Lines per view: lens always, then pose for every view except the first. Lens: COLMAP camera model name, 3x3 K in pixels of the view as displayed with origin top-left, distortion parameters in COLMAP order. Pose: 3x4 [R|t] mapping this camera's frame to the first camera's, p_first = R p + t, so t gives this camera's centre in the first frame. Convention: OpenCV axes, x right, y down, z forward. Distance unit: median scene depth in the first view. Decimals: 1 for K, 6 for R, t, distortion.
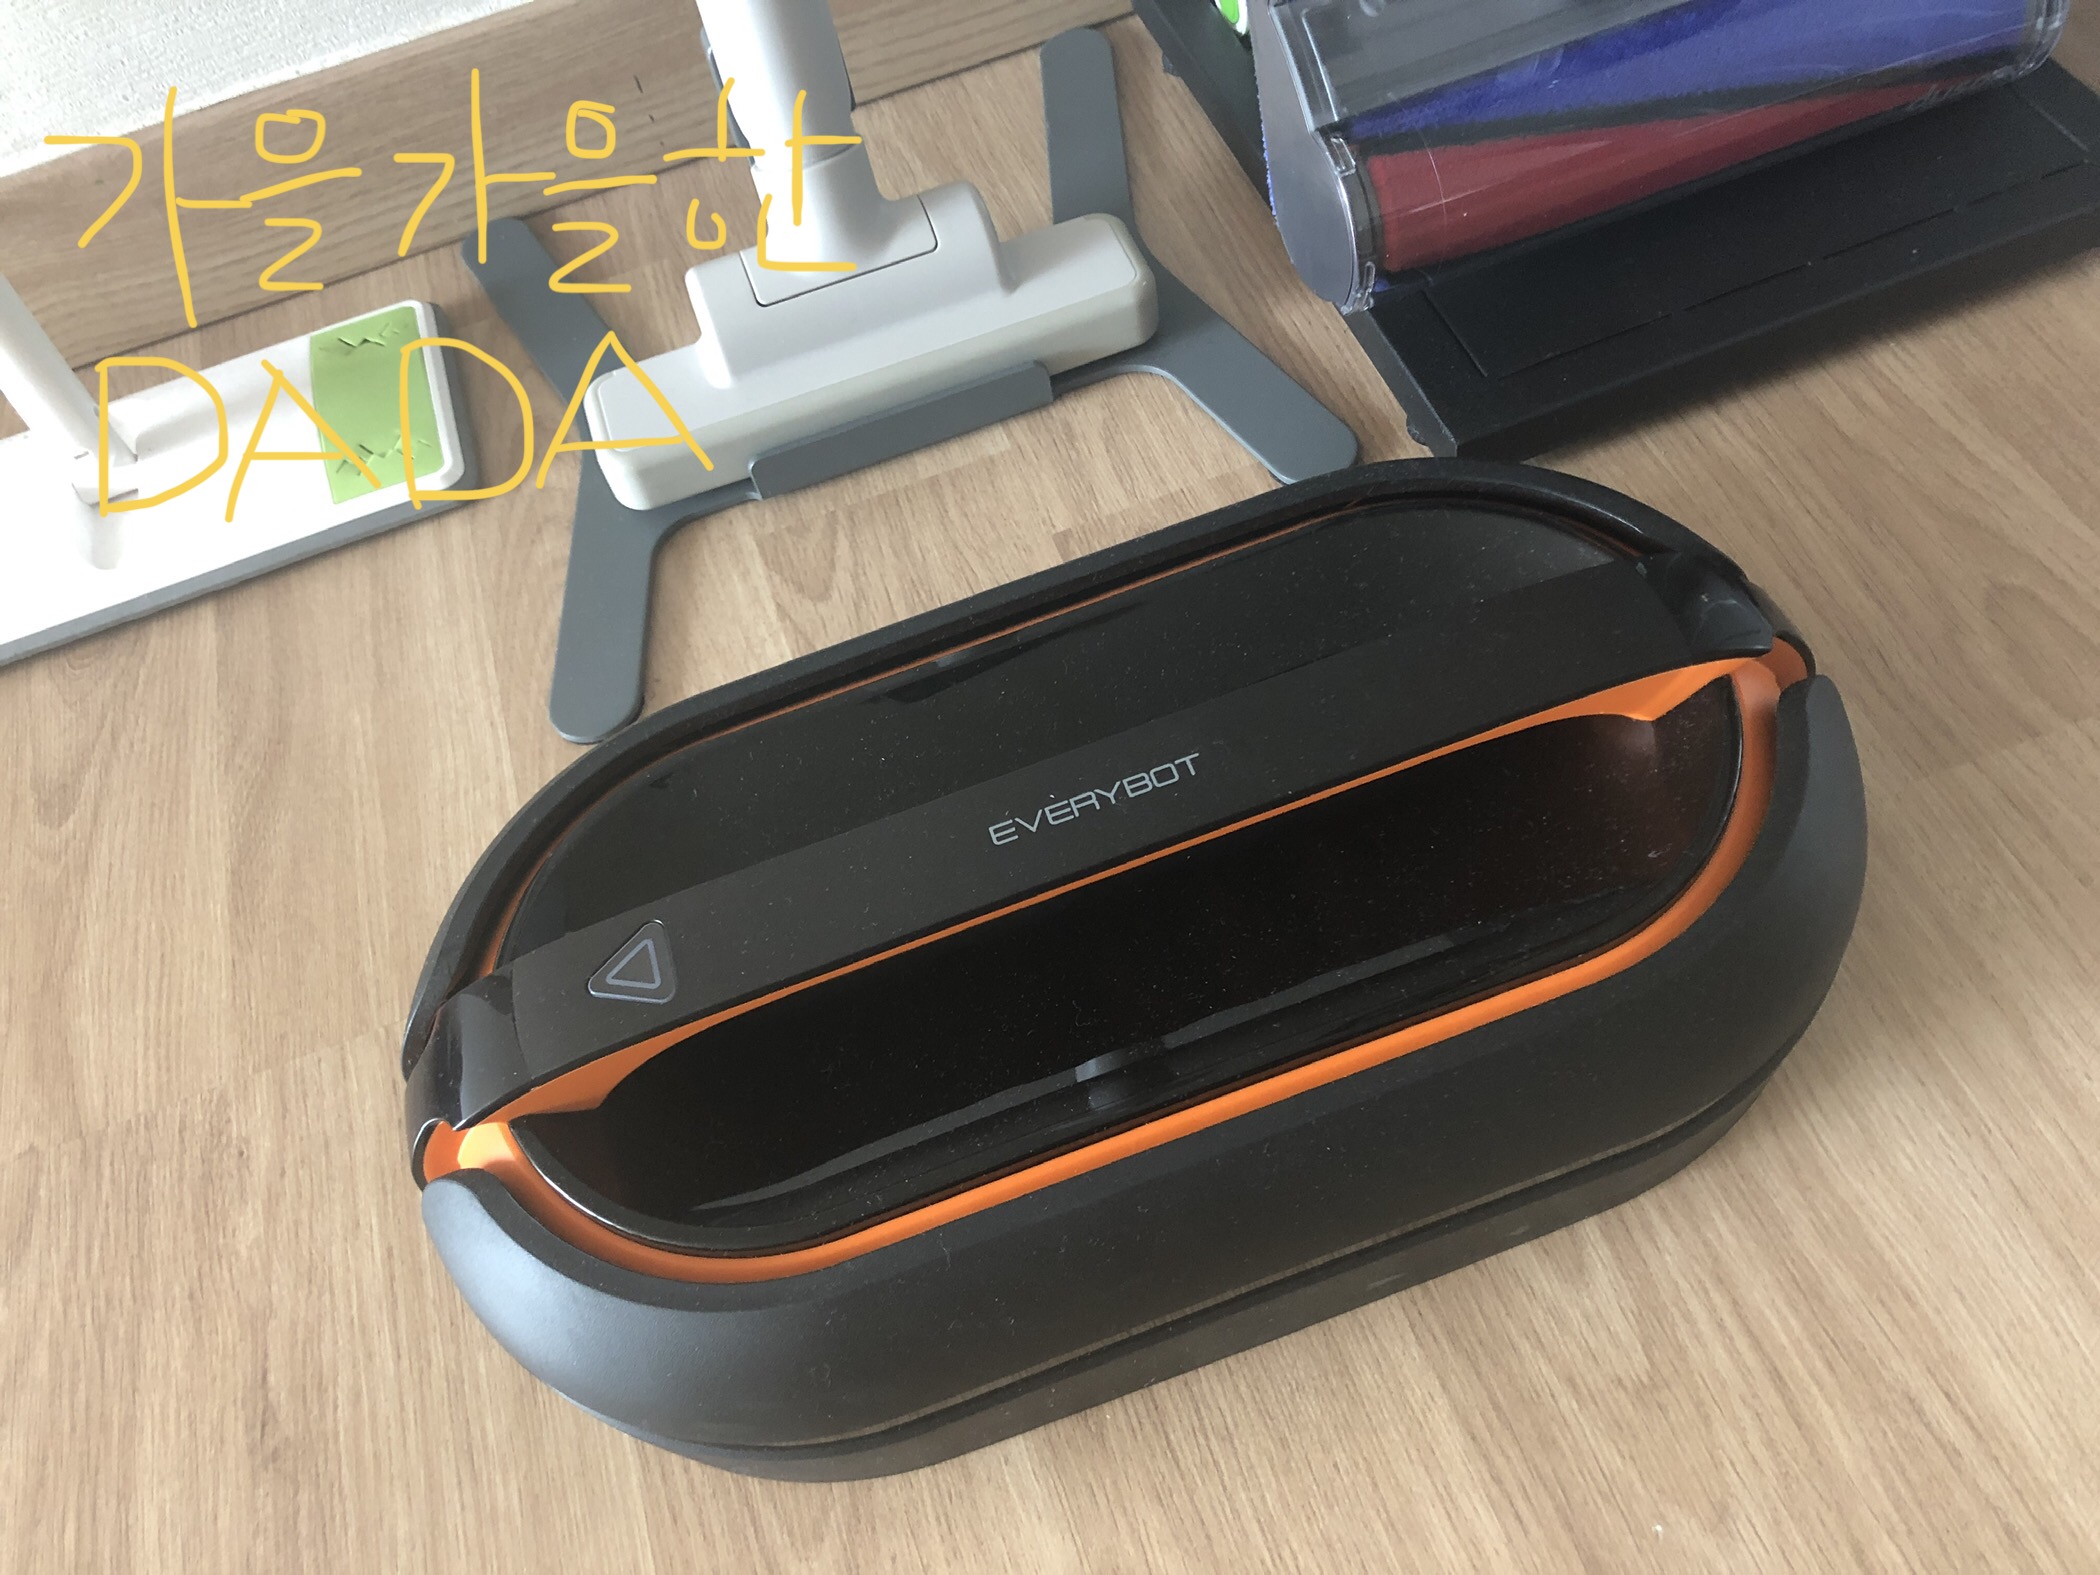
lens RADIAL K [[1759.5, 0, 1050.0], [0, 1759.5, 787.5], [0, 0, 1]] dist [0.004898, 0.008023]
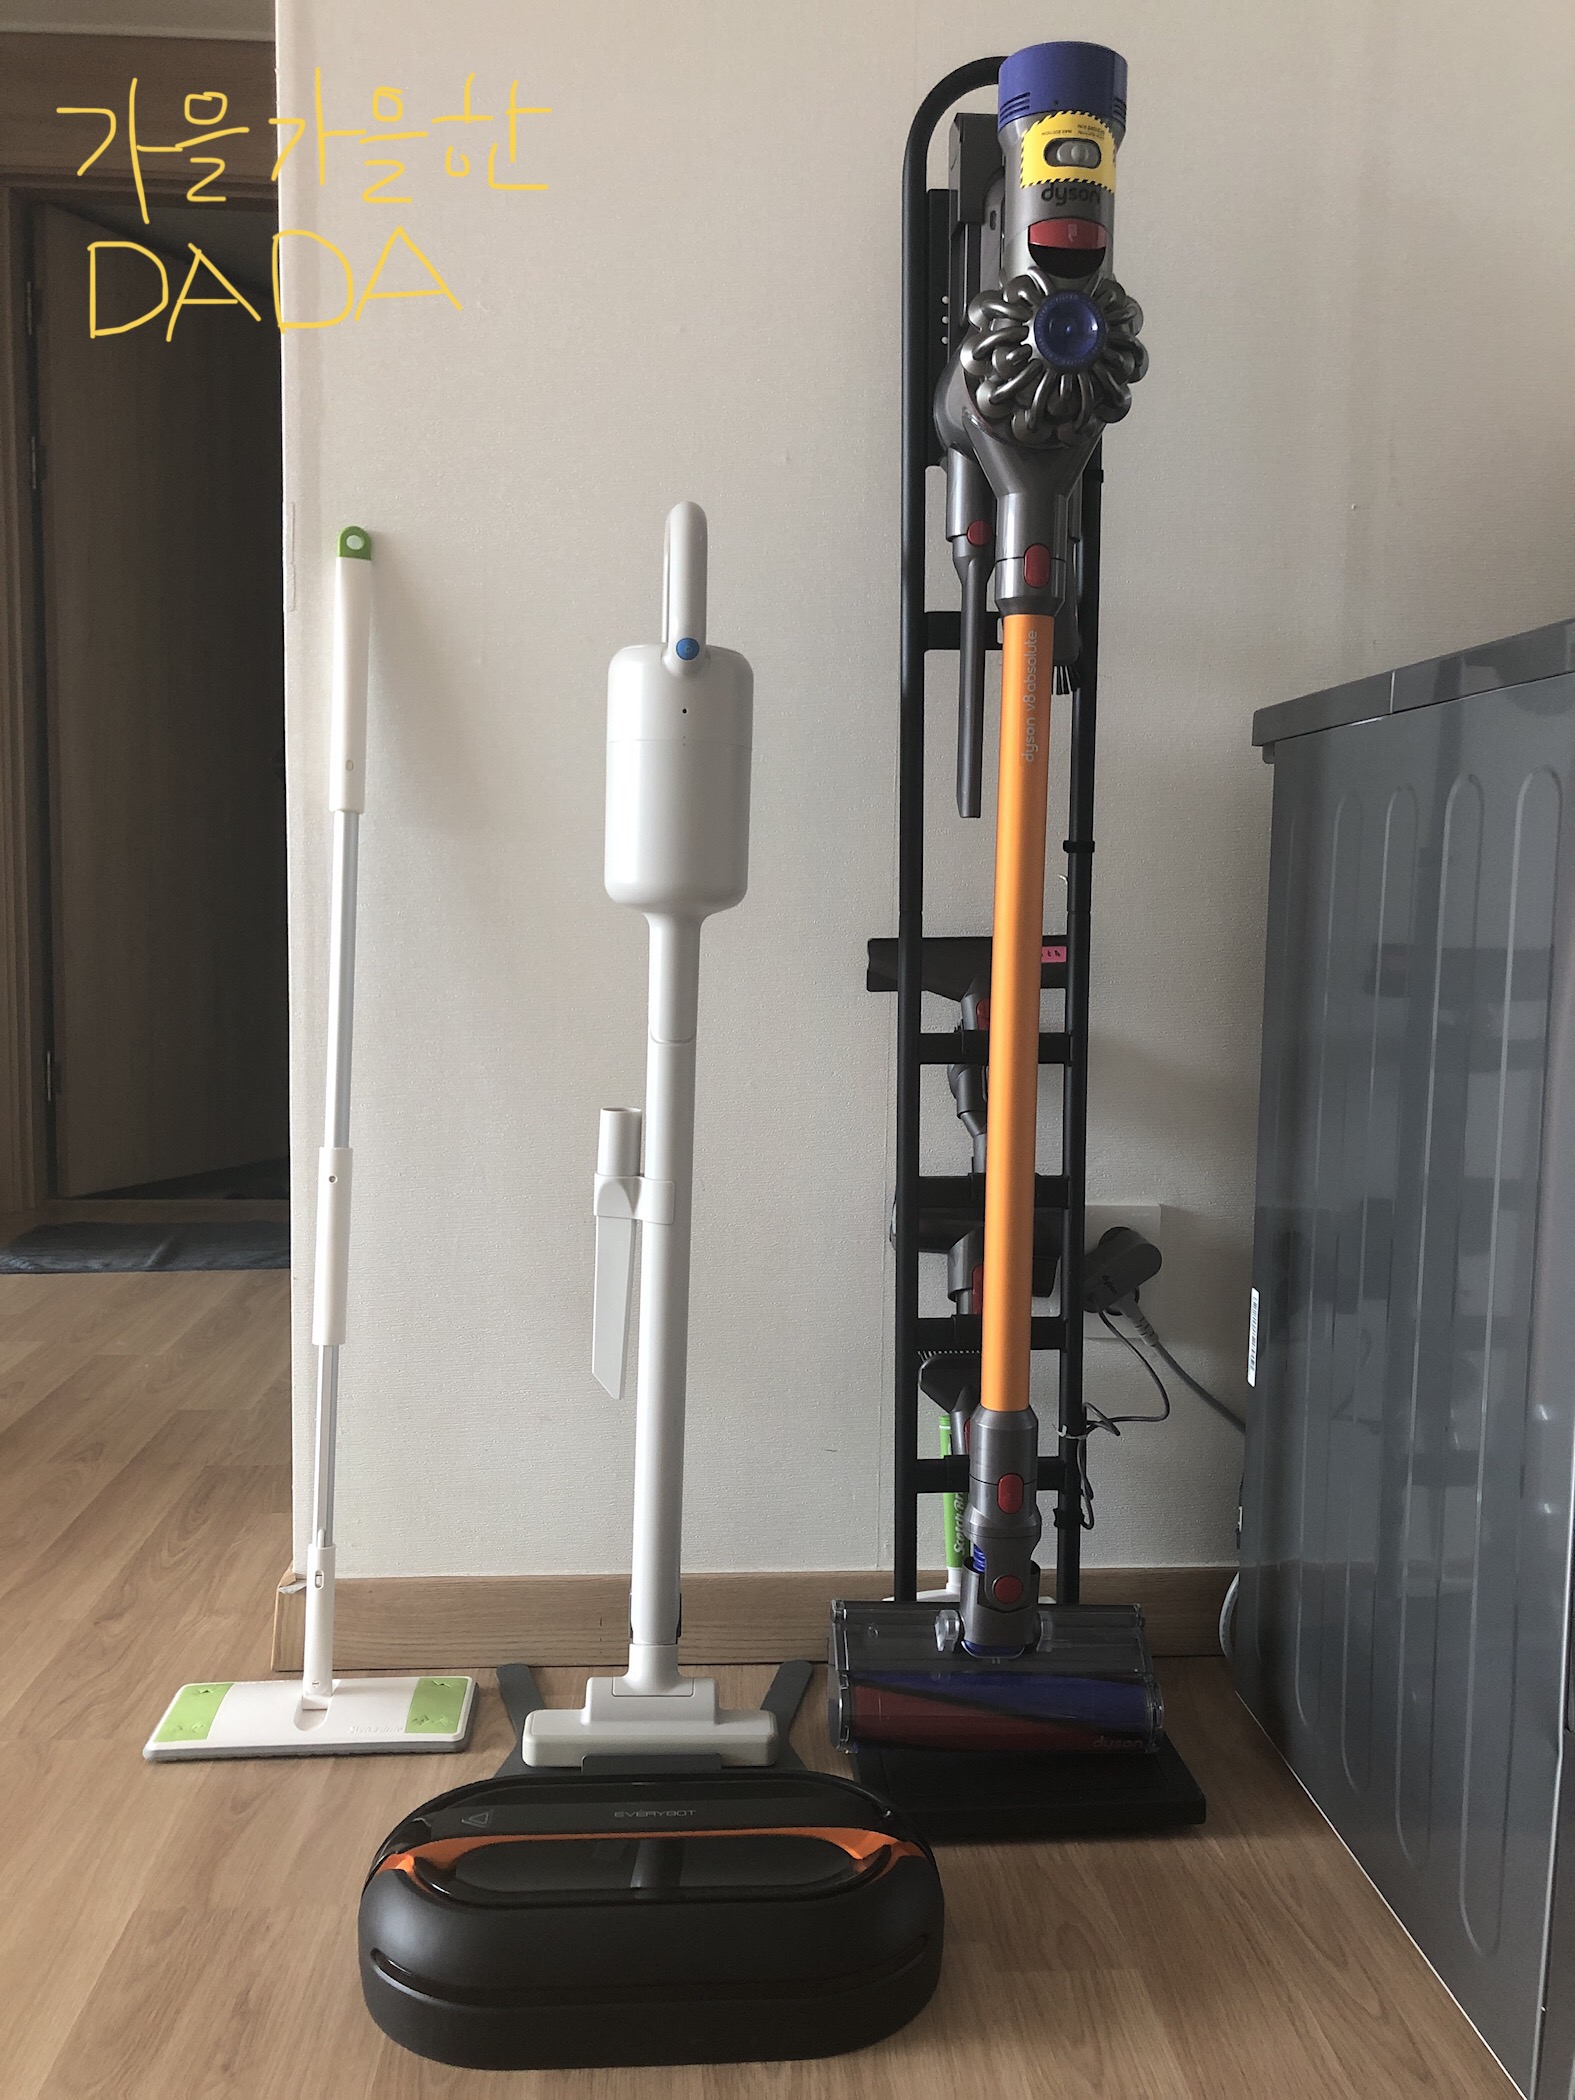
lens RADIAL K [[1759.5, 0, 787.5], [0, 1759.5, 1050.0], [0, 0, 1]] dist [0.004898, 0.008023]
pose [[0.954641, 0.188095, -0.230828, 0.442018], [-0.297712, 0.616964, -0.728507, 0.844558], [0.005384, 0.764183, 0.644977, -1.187112]]
